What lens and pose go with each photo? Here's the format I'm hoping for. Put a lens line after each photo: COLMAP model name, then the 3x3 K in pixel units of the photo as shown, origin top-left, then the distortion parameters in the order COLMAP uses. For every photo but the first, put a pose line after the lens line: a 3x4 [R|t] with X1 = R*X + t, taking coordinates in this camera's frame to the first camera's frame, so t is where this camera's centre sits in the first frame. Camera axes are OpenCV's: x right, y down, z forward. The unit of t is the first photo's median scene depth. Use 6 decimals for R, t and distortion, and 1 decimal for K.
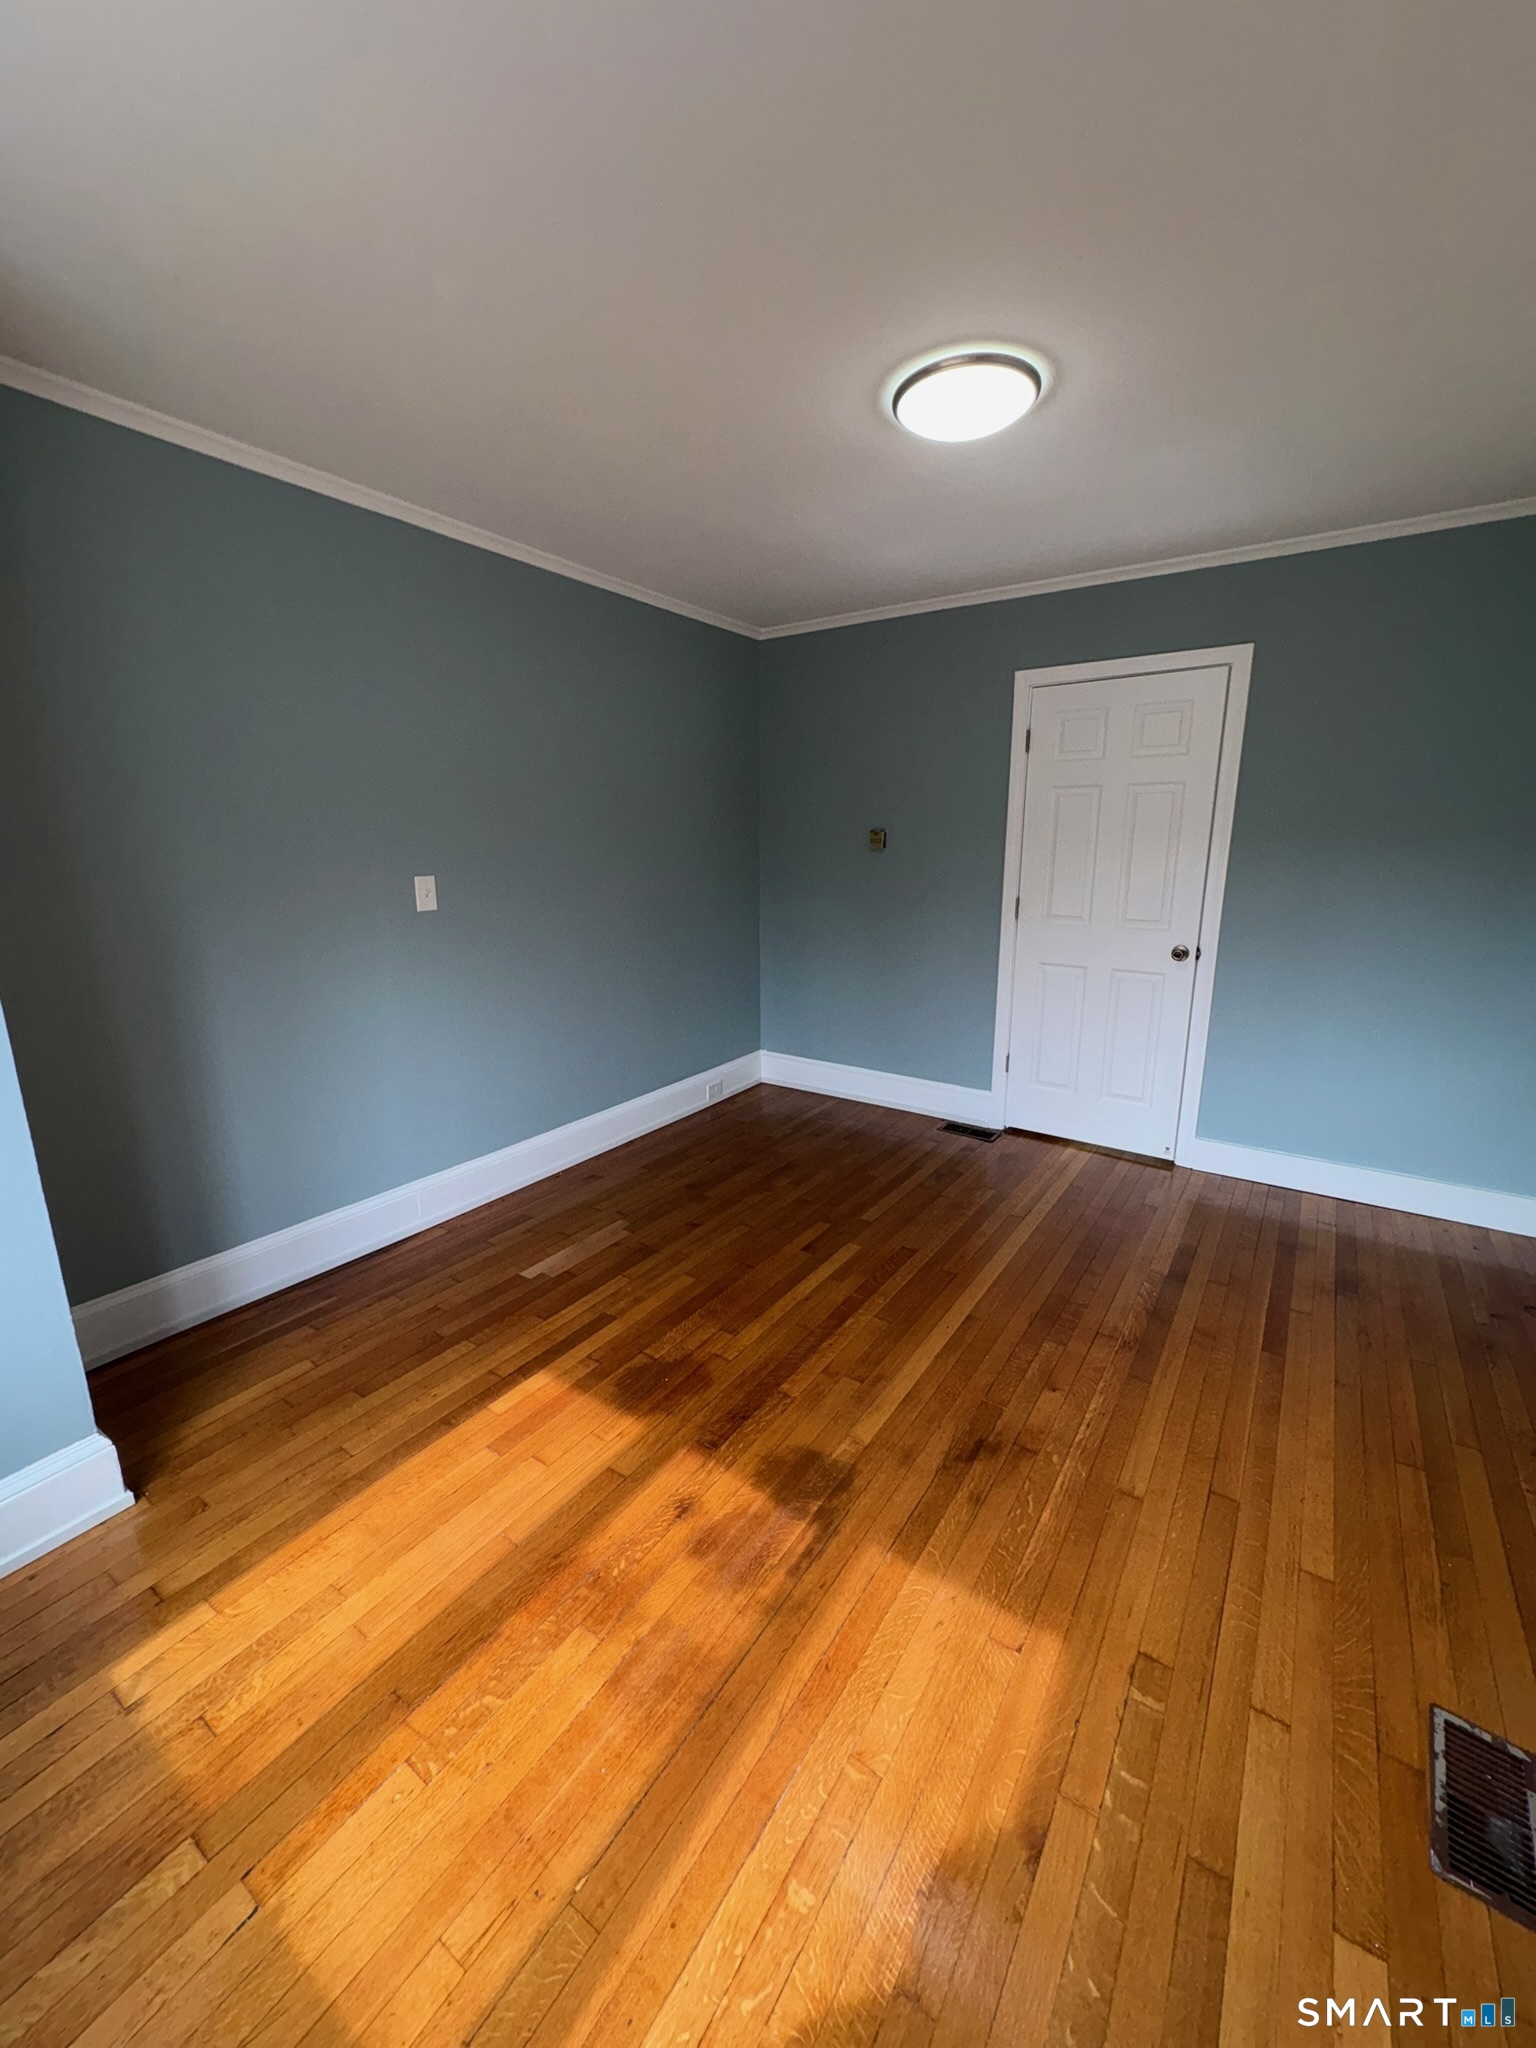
lens RADIAL K [[813.0, 0, 762.9], [0, 813.0, 1023.0], [0, 0, 1]] dist [-0.000924, 0.000609]
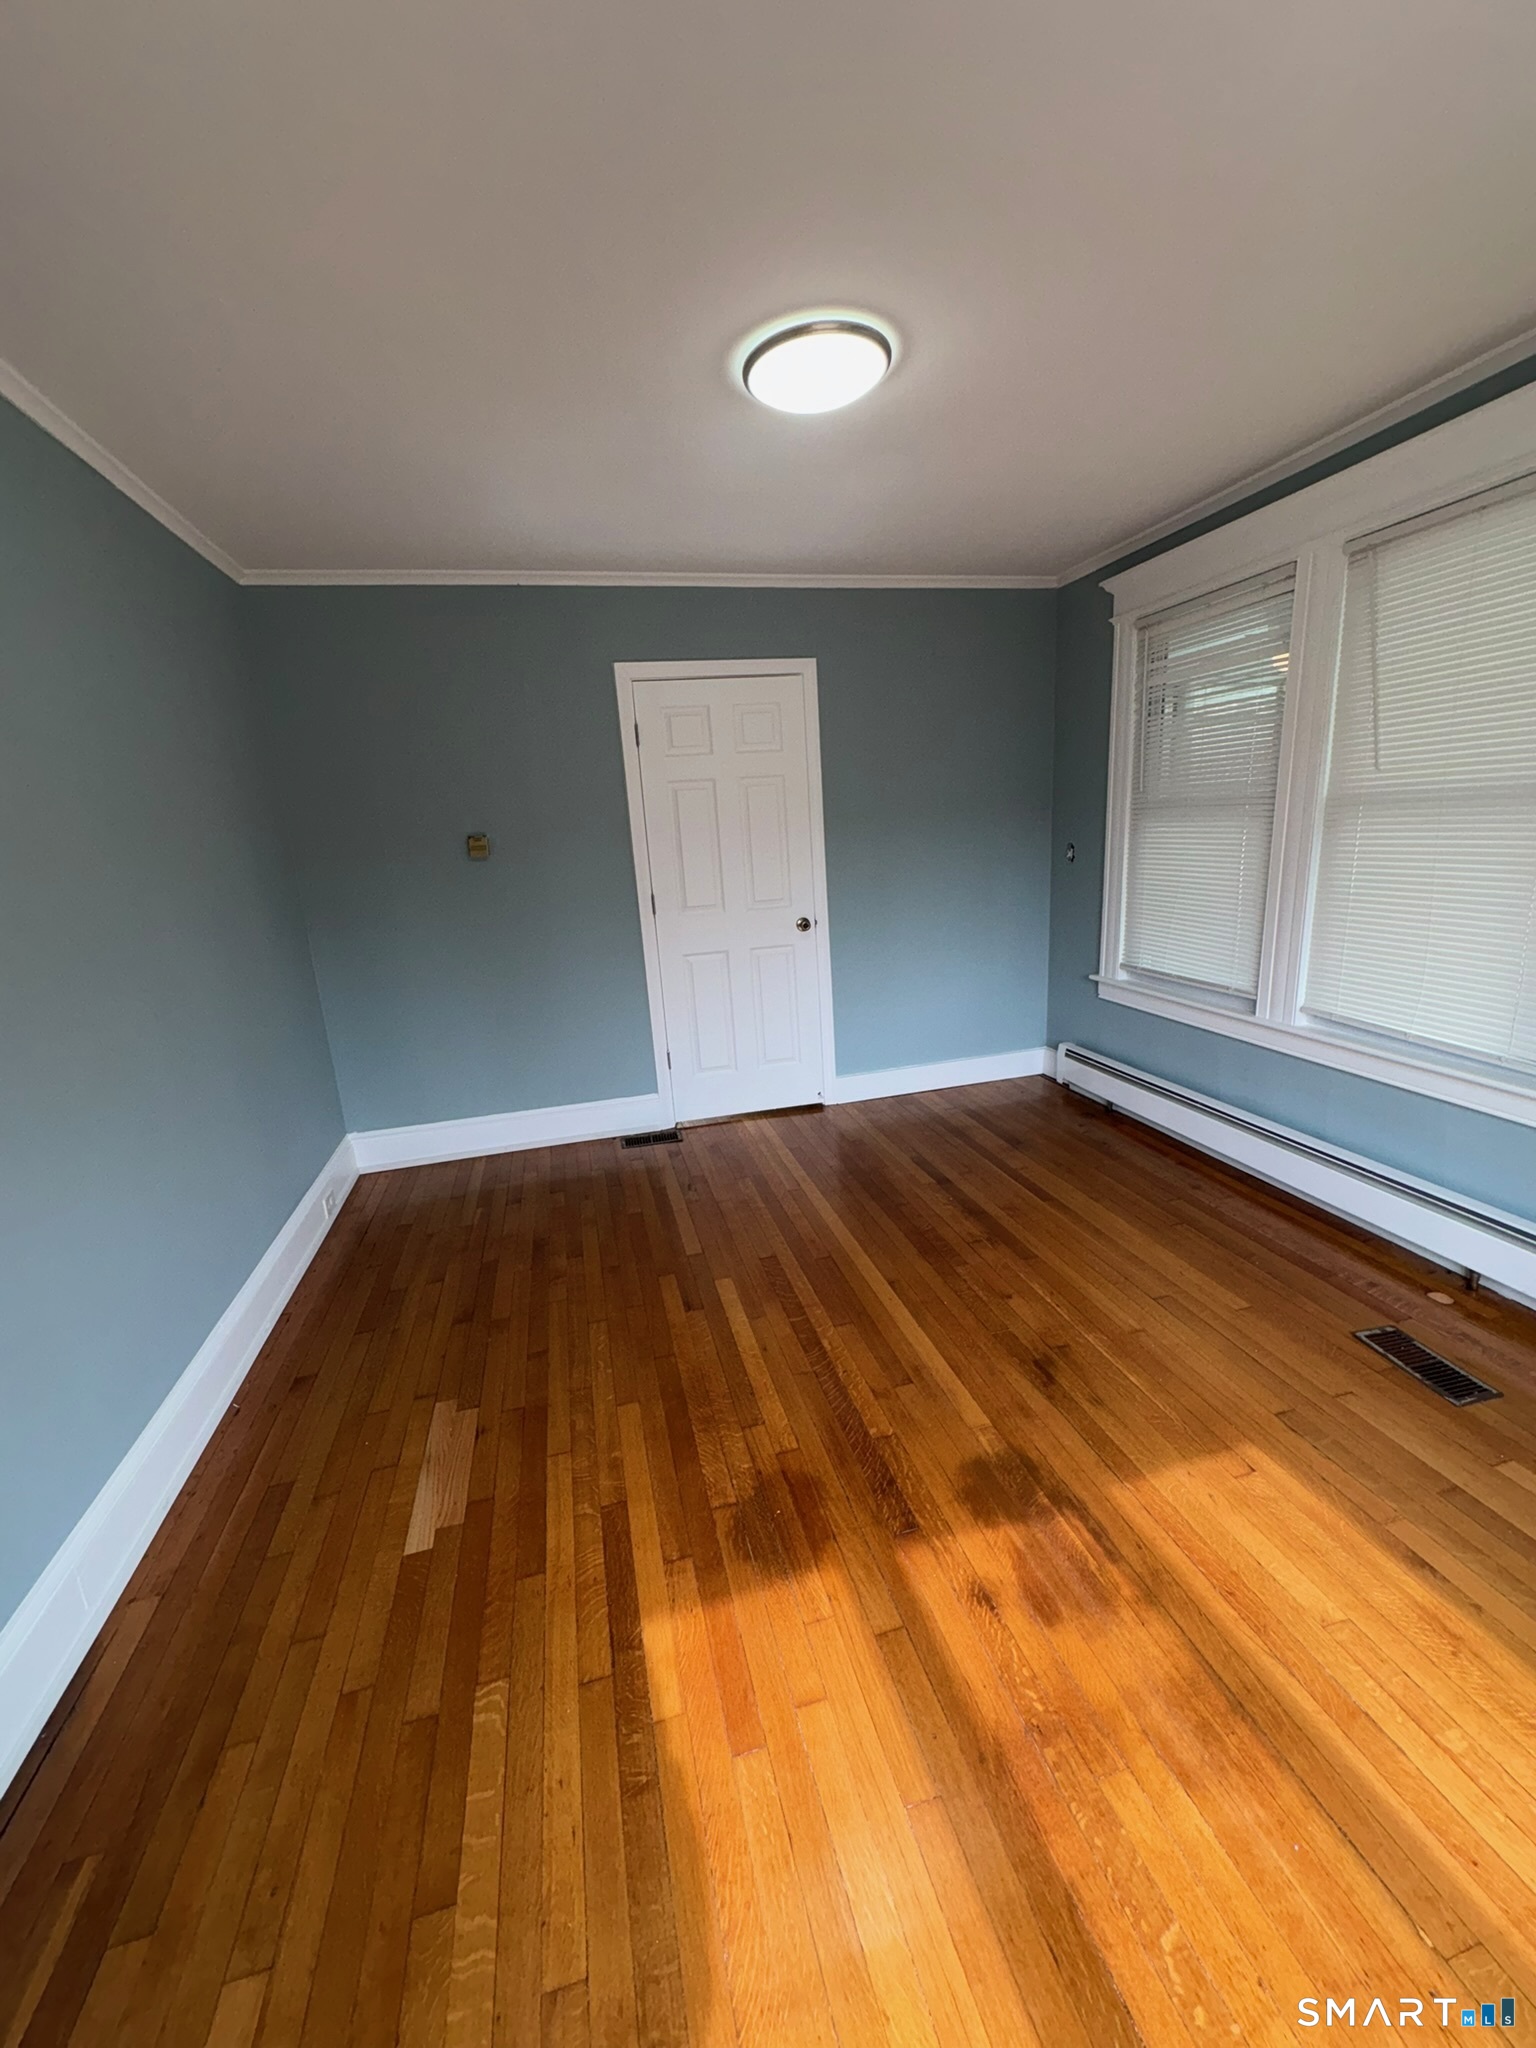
lens RADIAL K [[813.0, 0, 766.0], [0, 813.0, 1025.4], [0, 0, 1]] dist [-0.000924, 0.000609]
pose [[0.658548, -0.219492, 0.719818, -0.544847], [0.227833, 0.969781, 0.087272, -0.086316], [-0.717222, 0.106525, 0.688655, 0.377989]]
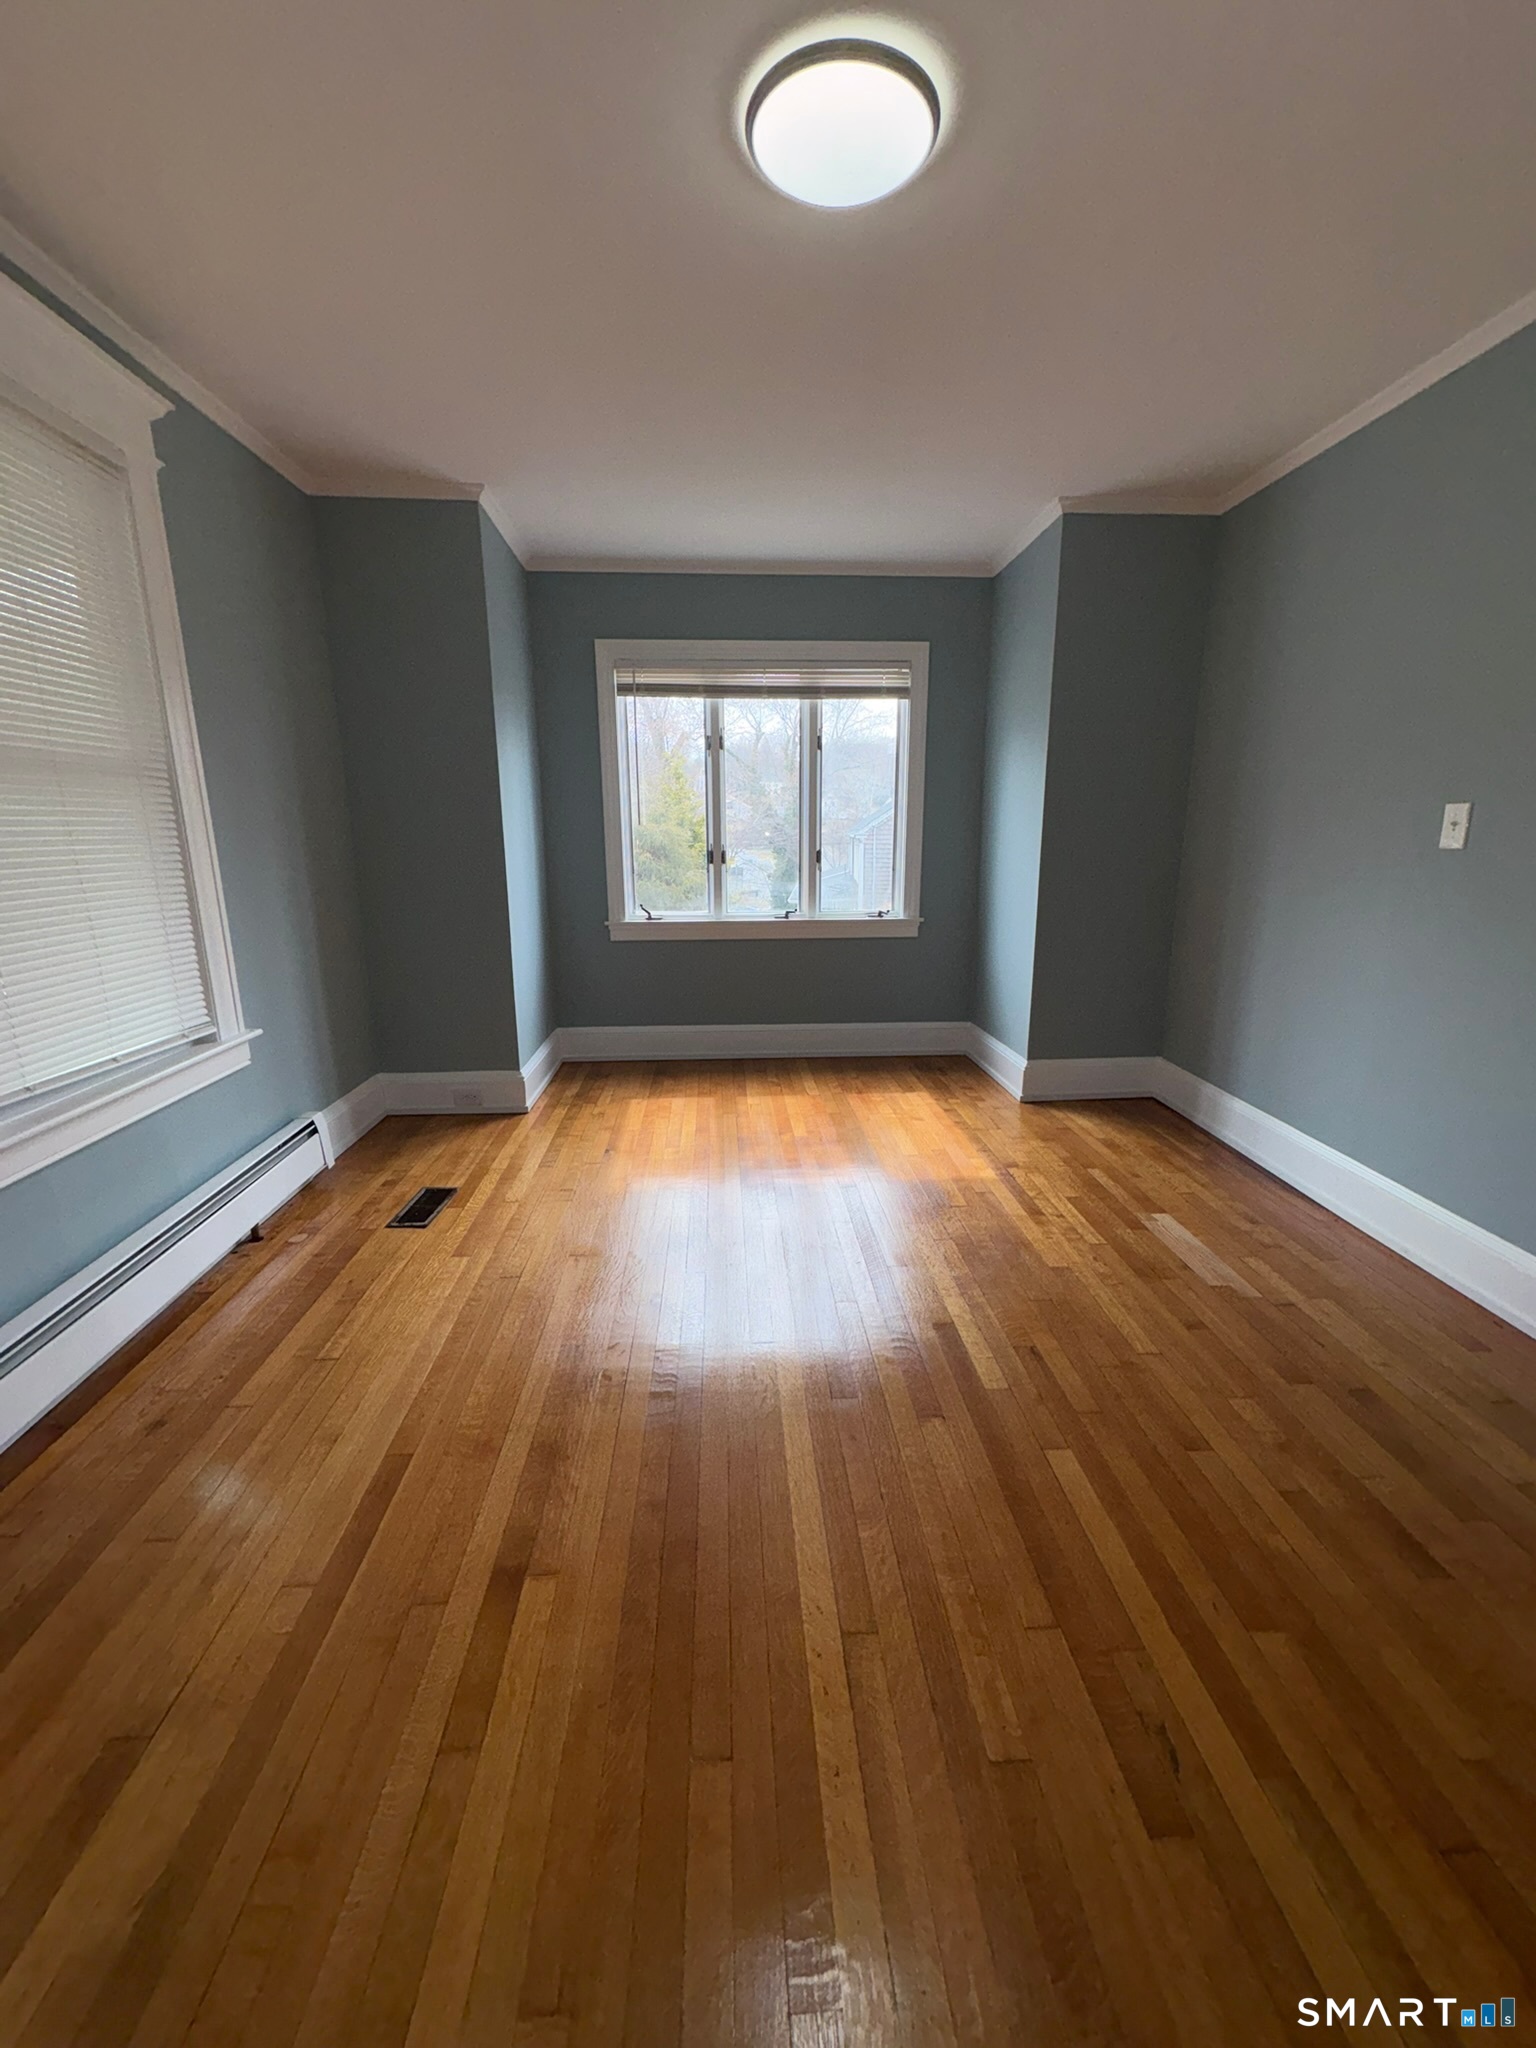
lens RADIAL K [[813.0, 0, 767.1], [0, 813.0, 1027.6], [0, 0, 1]] dist [-0.000924, 0.000609]
pose [[-0.789929, 0.149403, -0.594719, 0.717083], [-0.133587, 0.904642, 0.404695, -0.257410], [0.598470, 0.399127, -0.694644, 1.488197]]
